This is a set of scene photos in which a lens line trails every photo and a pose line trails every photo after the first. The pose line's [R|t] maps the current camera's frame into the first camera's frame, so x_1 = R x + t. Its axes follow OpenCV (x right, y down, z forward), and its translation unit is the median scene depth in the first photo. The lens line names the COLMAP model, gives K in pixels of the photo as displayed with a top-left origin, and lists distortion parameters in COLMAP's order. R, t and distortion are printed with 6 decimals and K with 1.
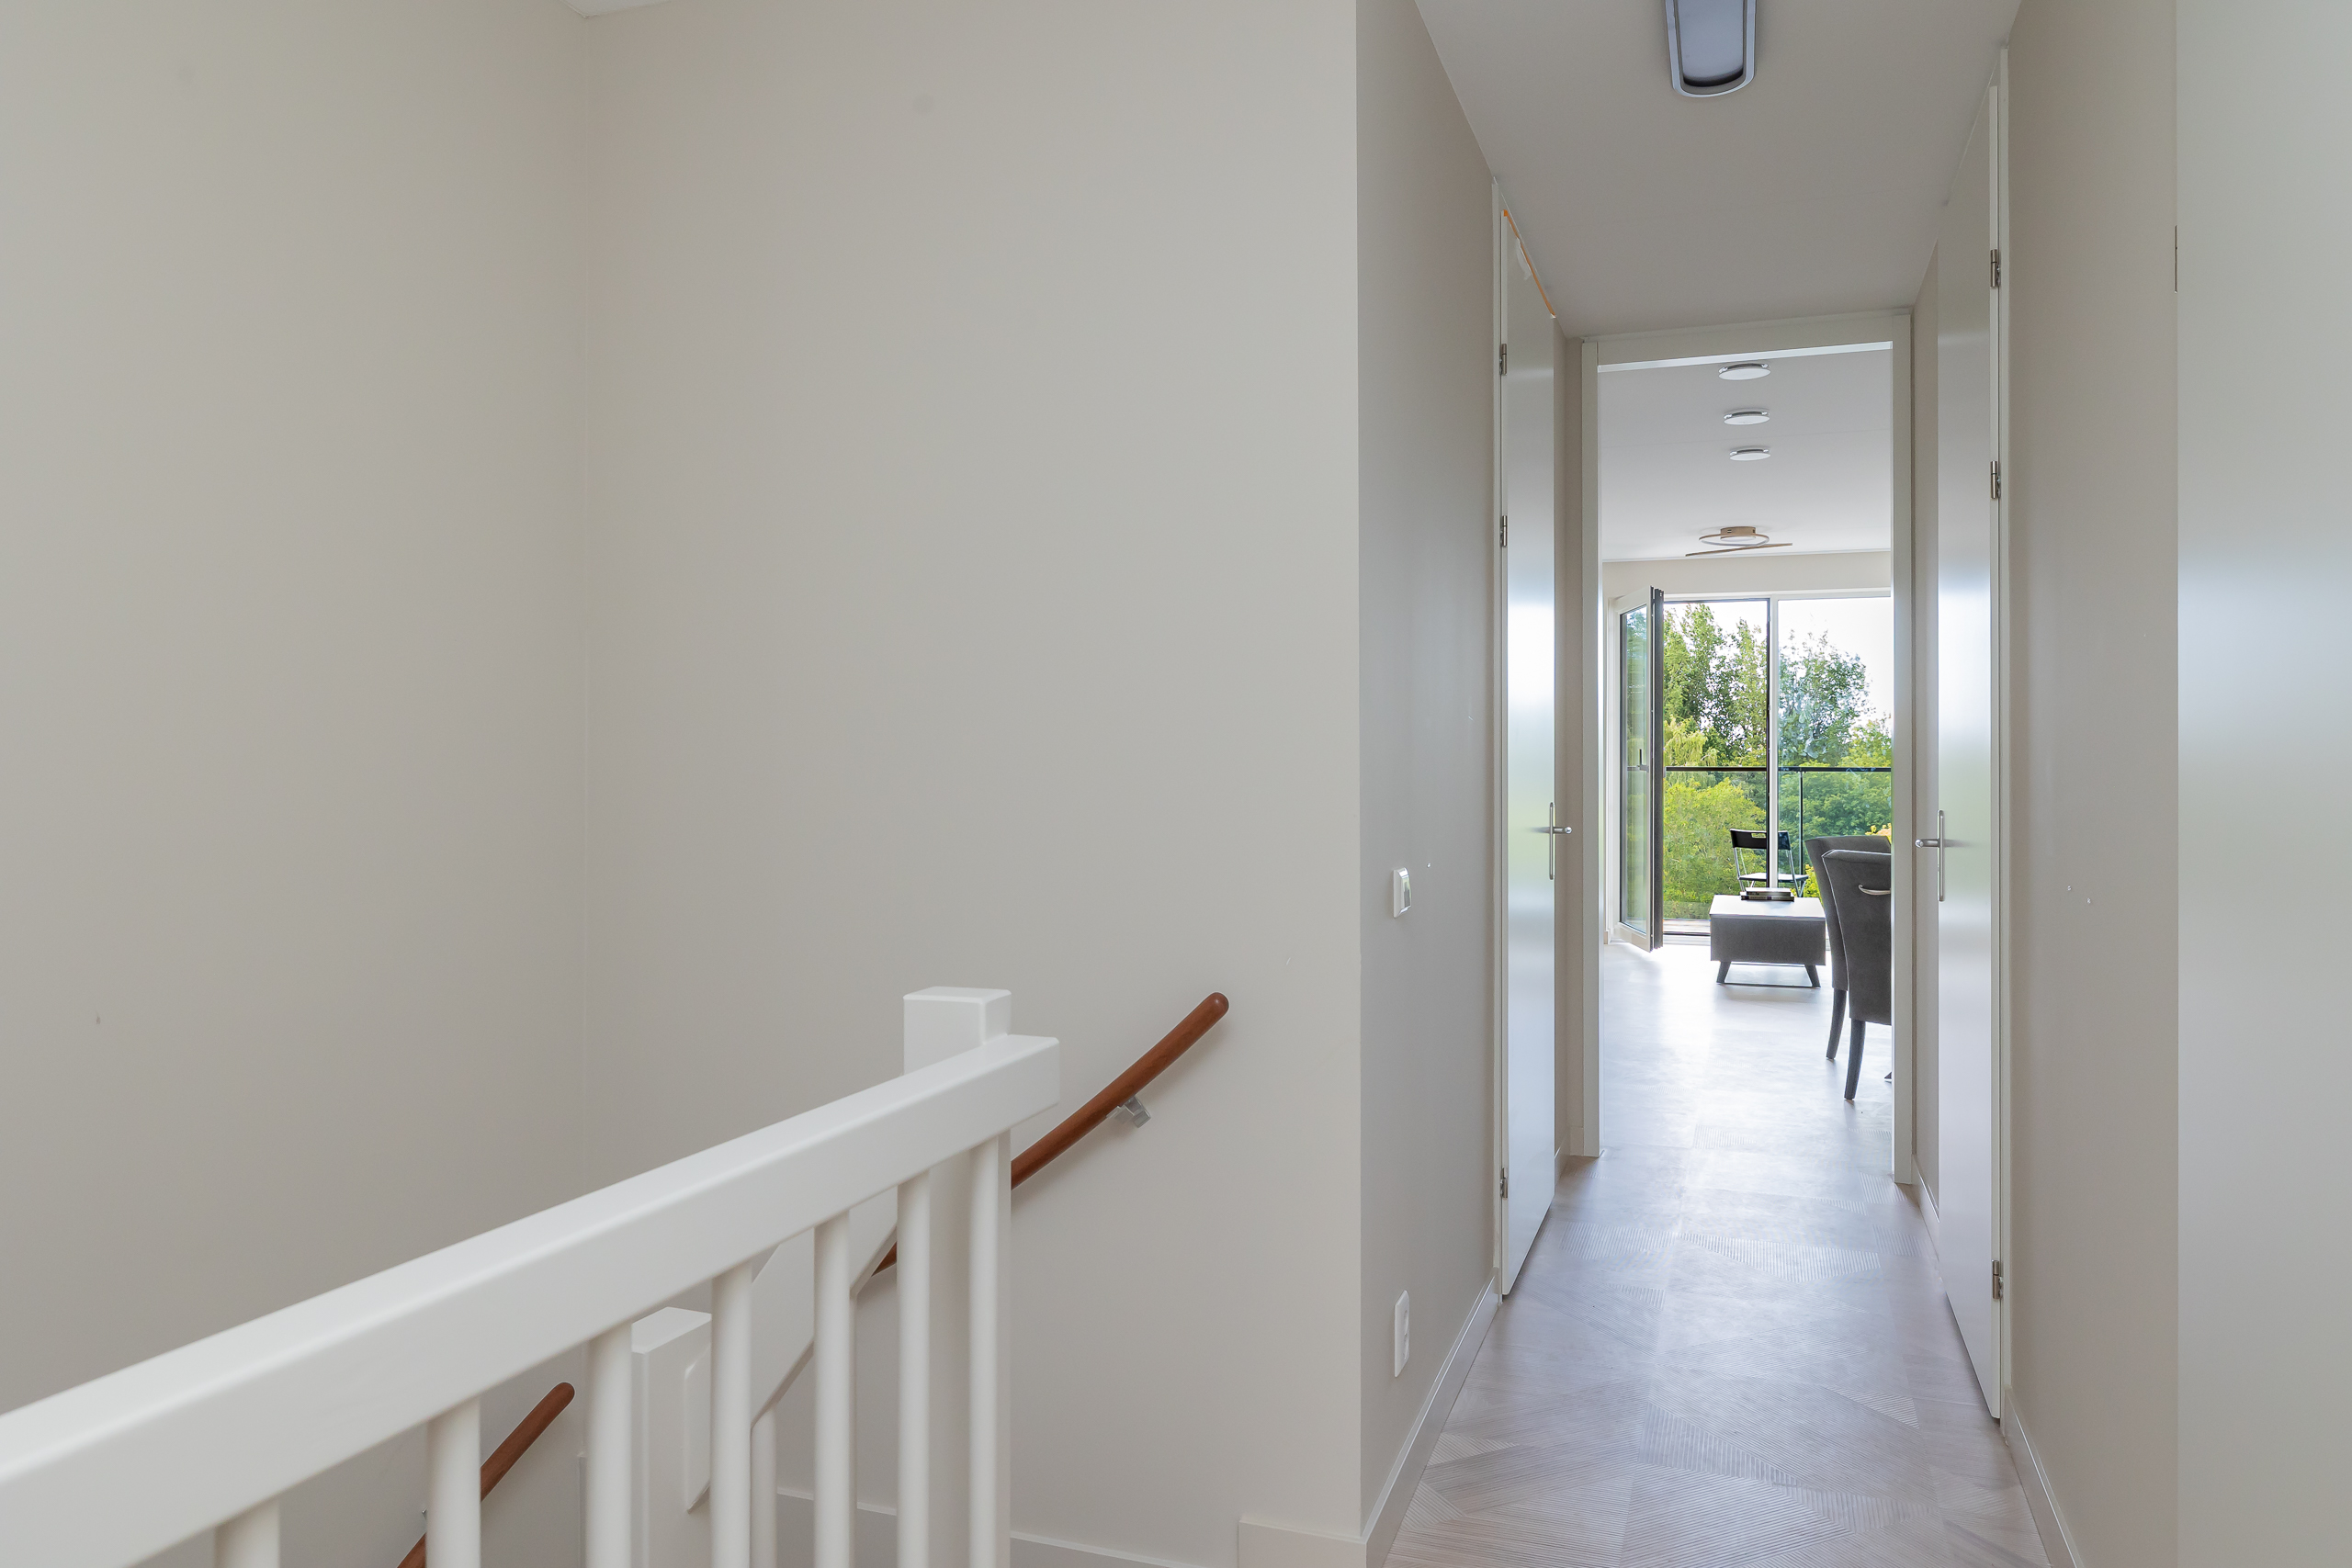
lens RADIAL K [[1596.6, 0, 1157.1], [0, 1596.6, 762.6], [0, 0, 1]] dist [0.002421, -0.000910]
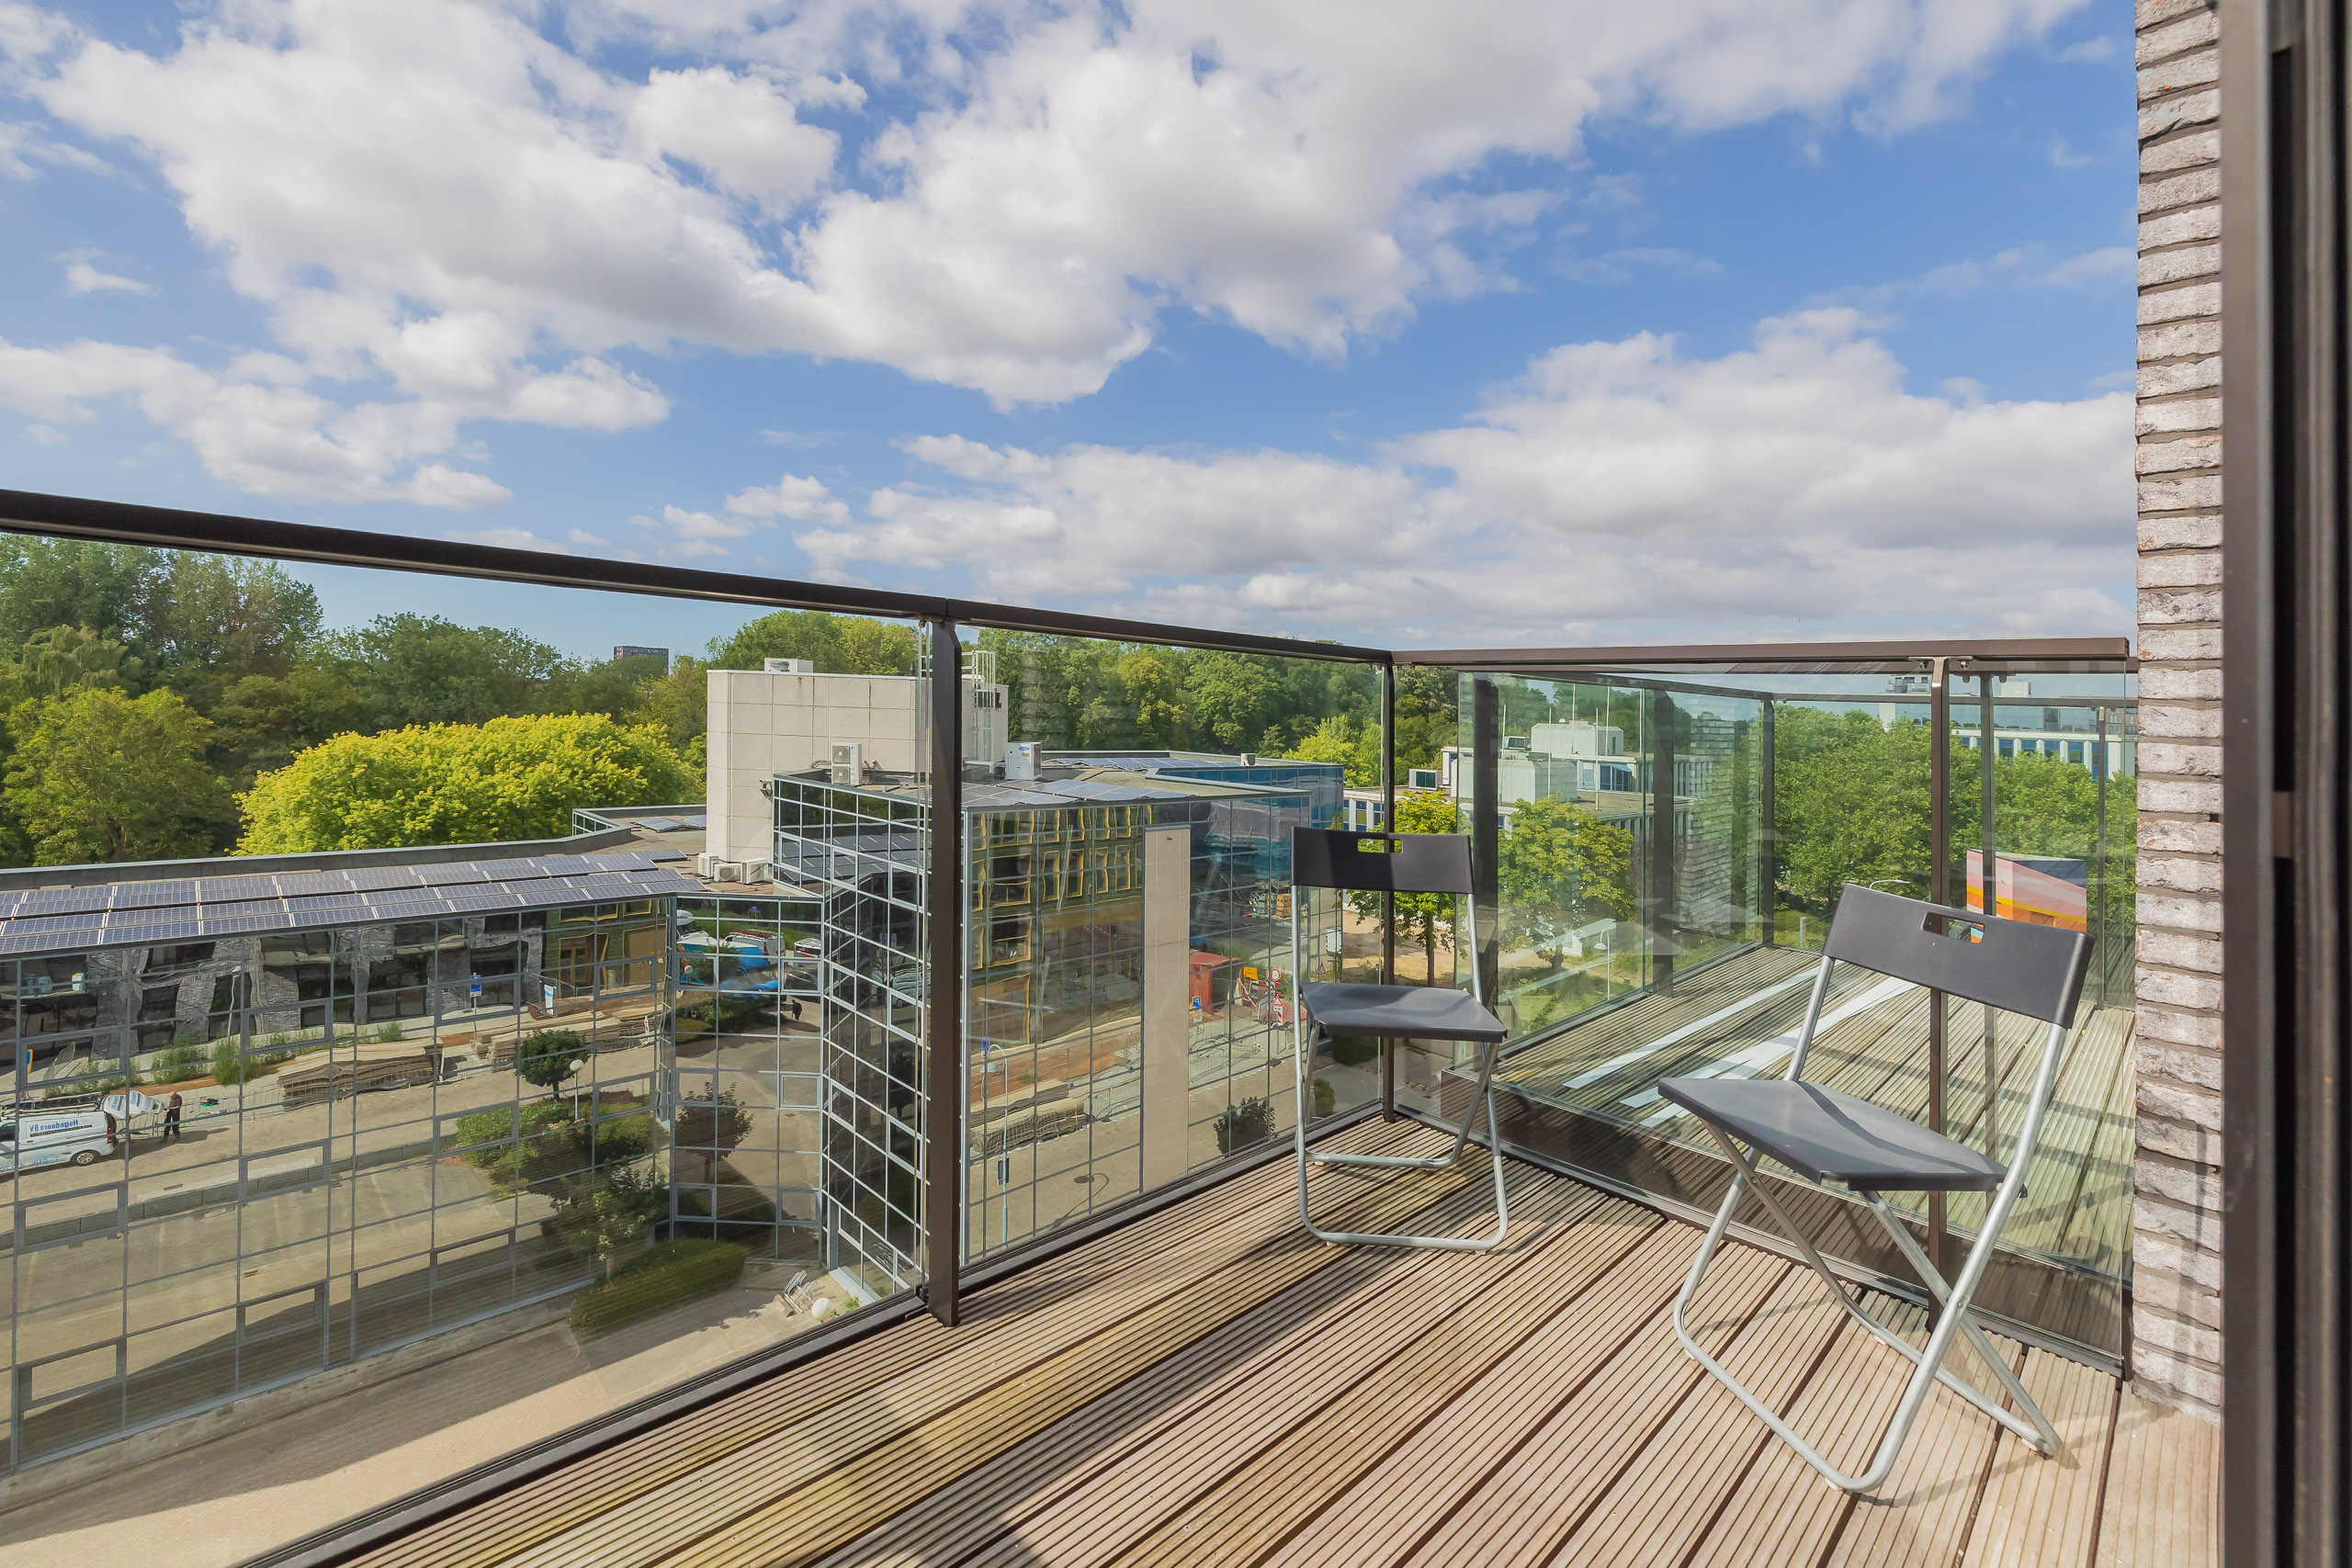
lens RADIAL K [[1034.0, 0, 1195.3], [0, 1034.0, 732.7], [0, 0, 1]] dist [-0.003471, 0.001143]
pose [[0.422939, -0.002684, 0.906154, 0.378257], [-0.036483, 0.999134, 0.019987, 0.020484], [-0.905423, -0.041513, 0.422475, 1.155064]]
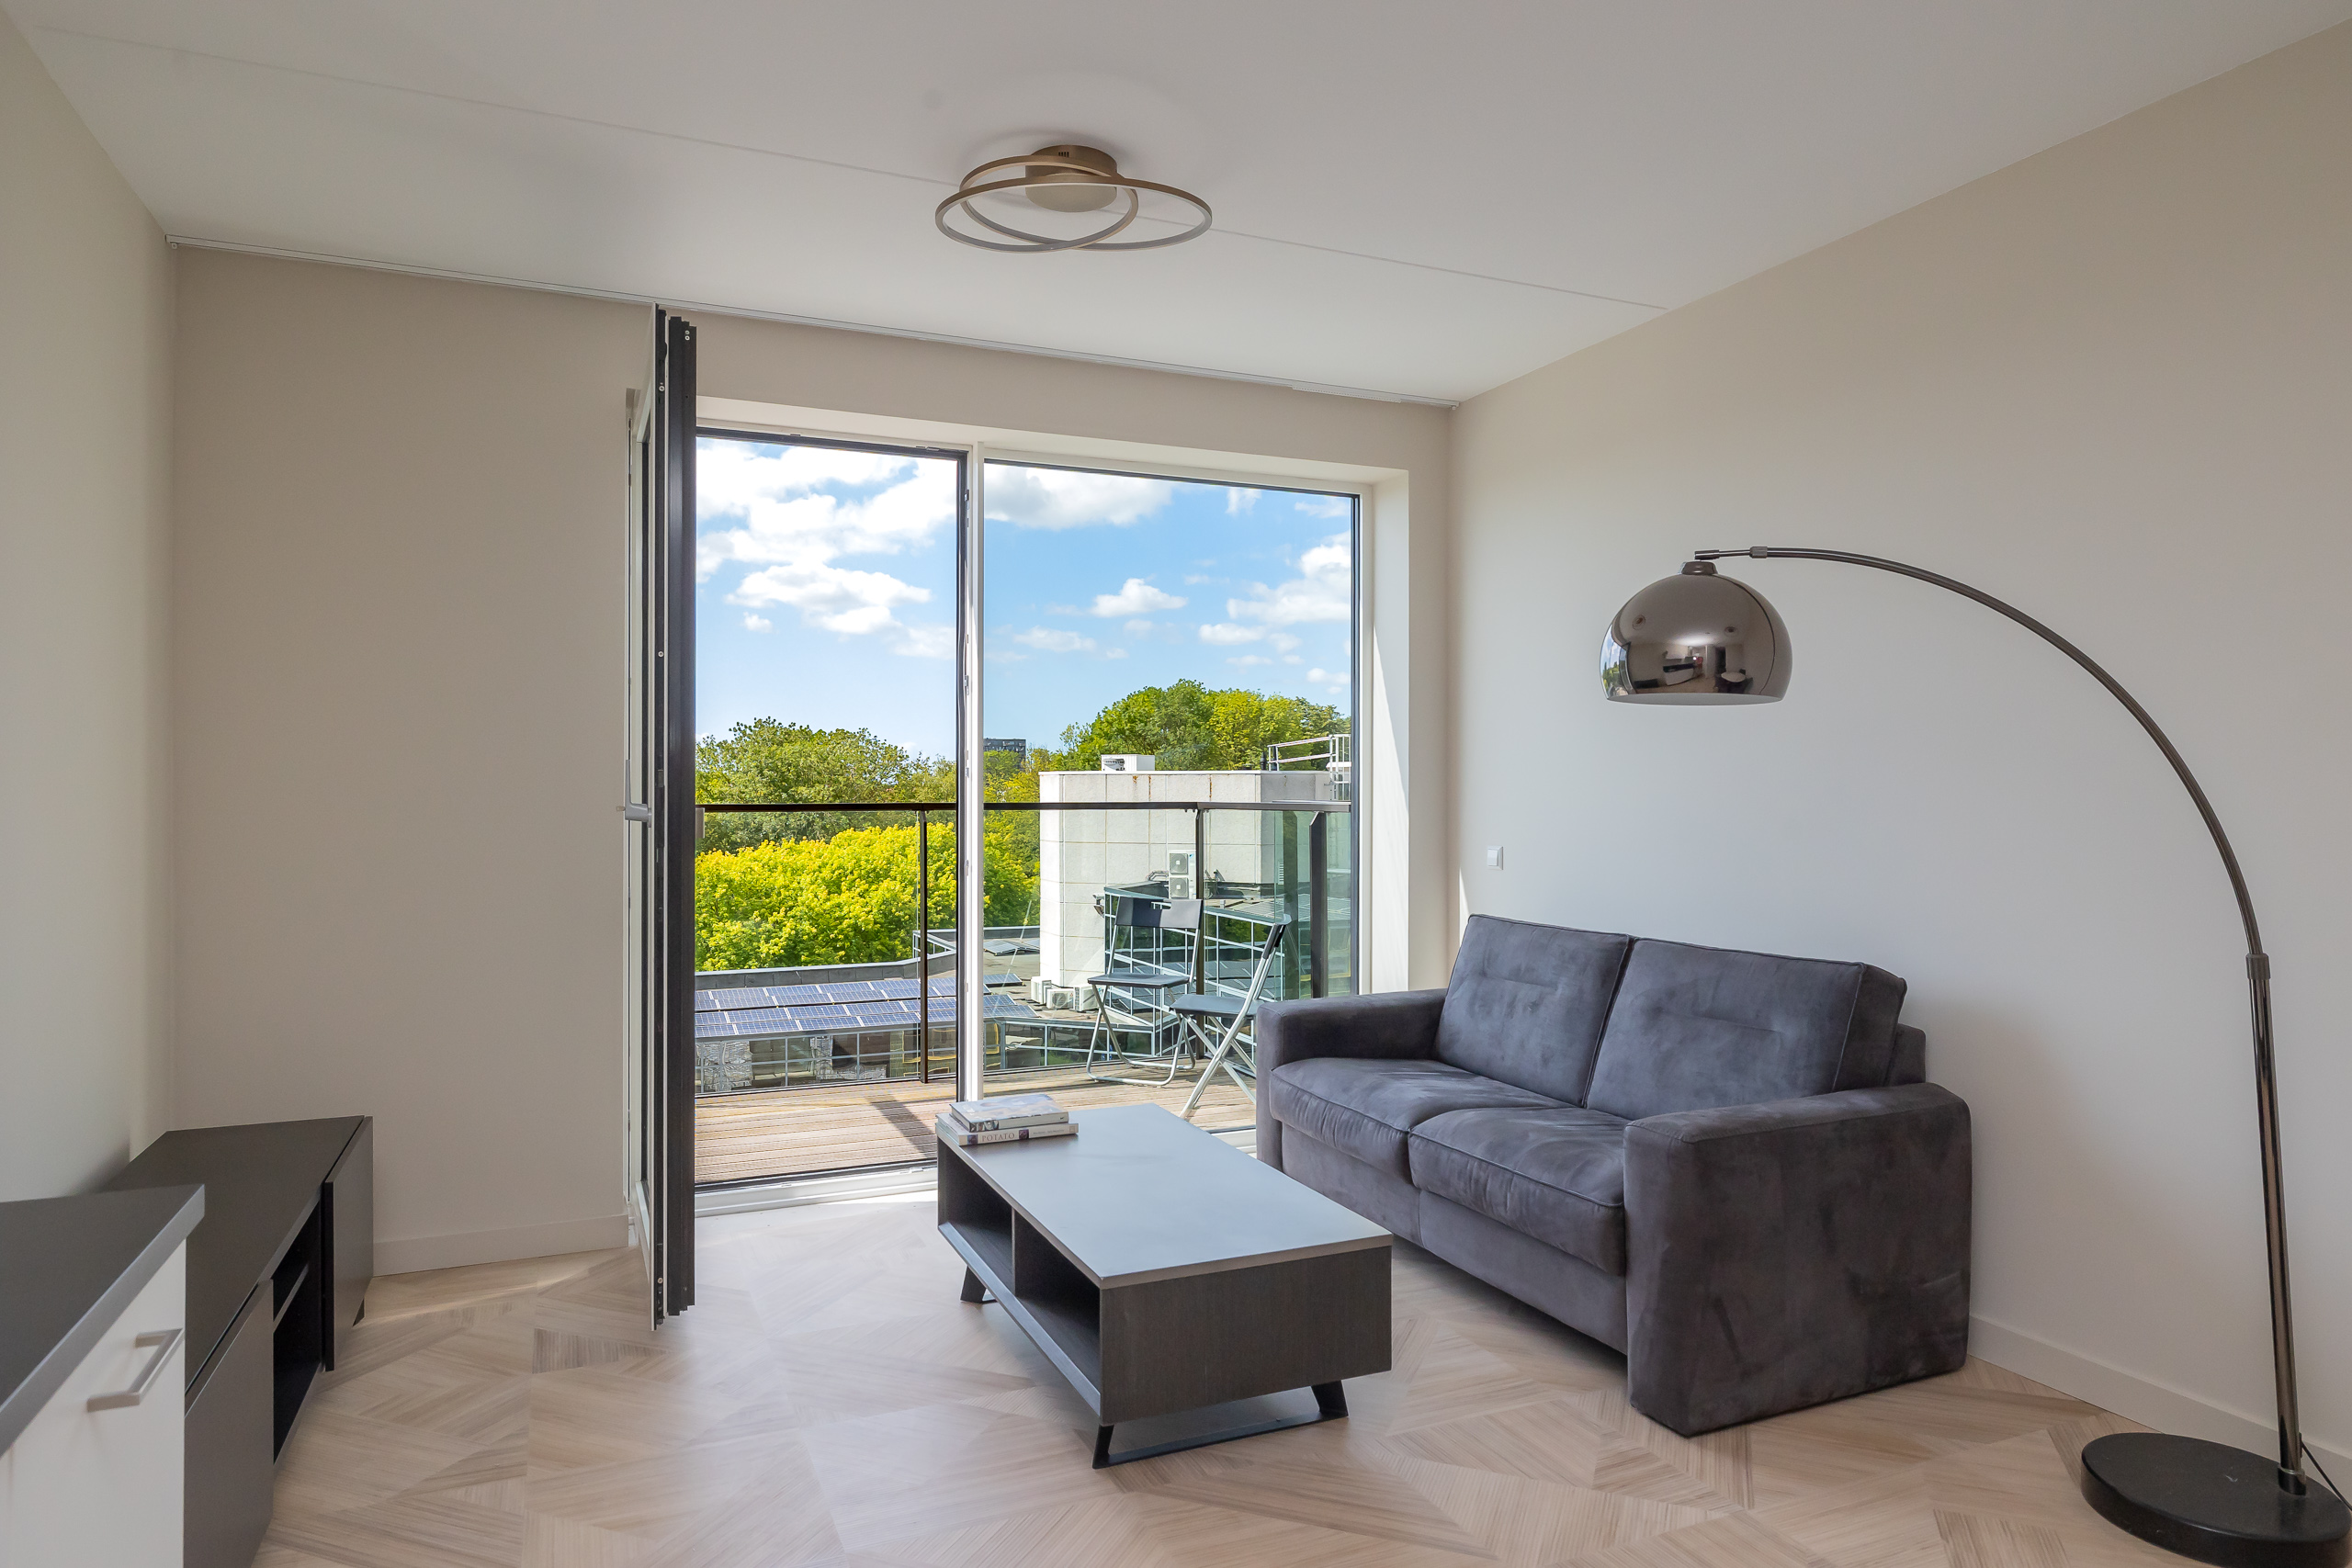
lens RADIAL K [[1421.5, 0, 1177.1], [0, 1421.5, 766.6], [0, 0, 1]] dist [-0.004885, 0.002782]
pose [[0.719907, 0.012978, 0.693950, 0.153369], [0.000012, 0.999825, -0.018711, -0.000188], [-0.694071, 0.013479, 0.719780, 0.732658]]
